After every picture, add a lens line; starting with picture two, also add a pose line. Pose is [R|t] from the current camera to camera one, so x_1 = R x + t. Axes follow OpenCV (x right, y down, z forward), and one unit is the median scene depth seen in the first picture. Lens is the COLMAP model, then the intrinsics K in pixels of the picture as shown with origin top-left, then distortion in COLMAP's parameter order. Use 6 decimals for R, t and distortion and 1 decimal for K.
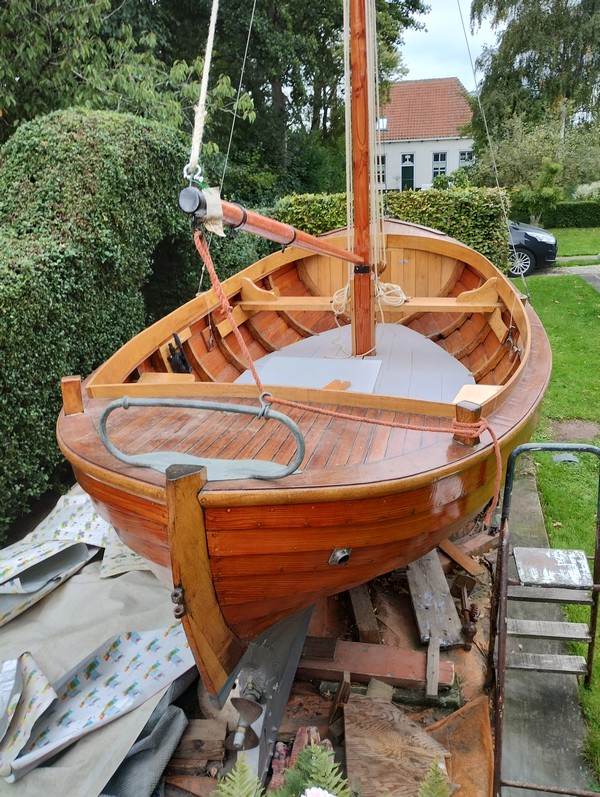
lens RADIAL K [[701.5, 0, 328.1], [0, 701.5, 395.1], [0, 0, 1]] dist [0.070942, -0.004060]
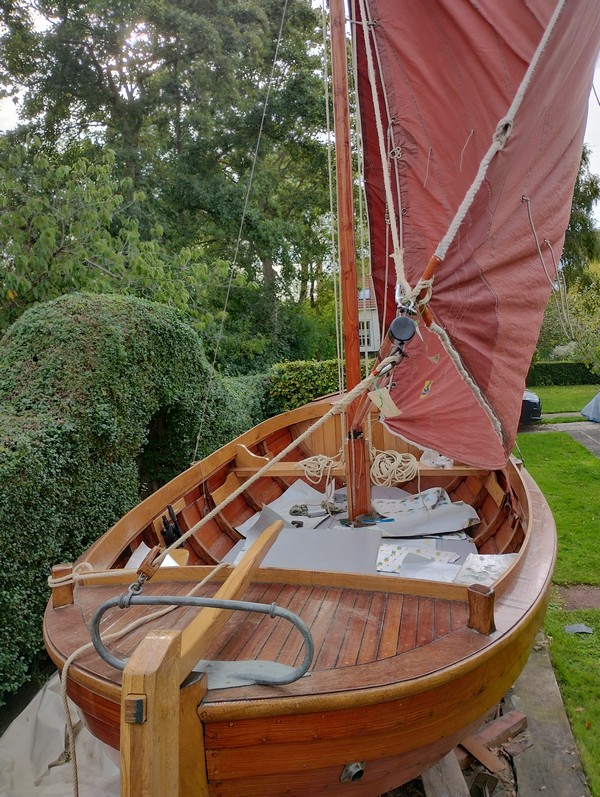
lens RADIAL K [[698.6, 0, 333.8], [0, 698.6, 389.3], [0, 0, 1]] dist [0.060023, -0.011245]
pose [[0.999423, -0.023731, 0.024297, -0.006029], [0.028619, 0.973644, -0.226268, -0.013705], [-0.018287, 0.226833, 0.973762, 0.002611]]
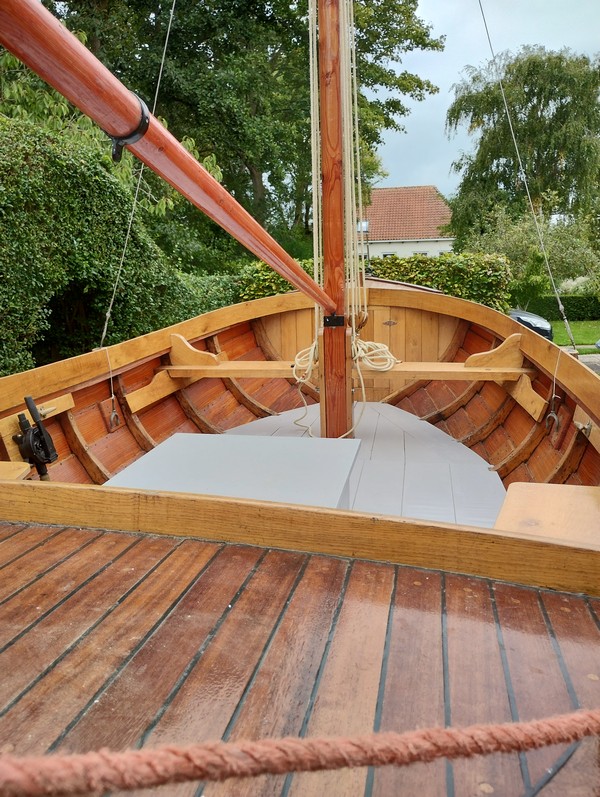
lens RADIAL K [[701.5, 0, 328.1], [0, 701.5, 395.1], [0, 0, 1]] dist [0.070942, -0.004060]
pose [[0.999670, 0.008082, 0.024366, 0.024670], [-0.004697, 0.990707, -0.135935, -0.004937], [-0.025238, 0.135776, 0.990418, 0.293325]]
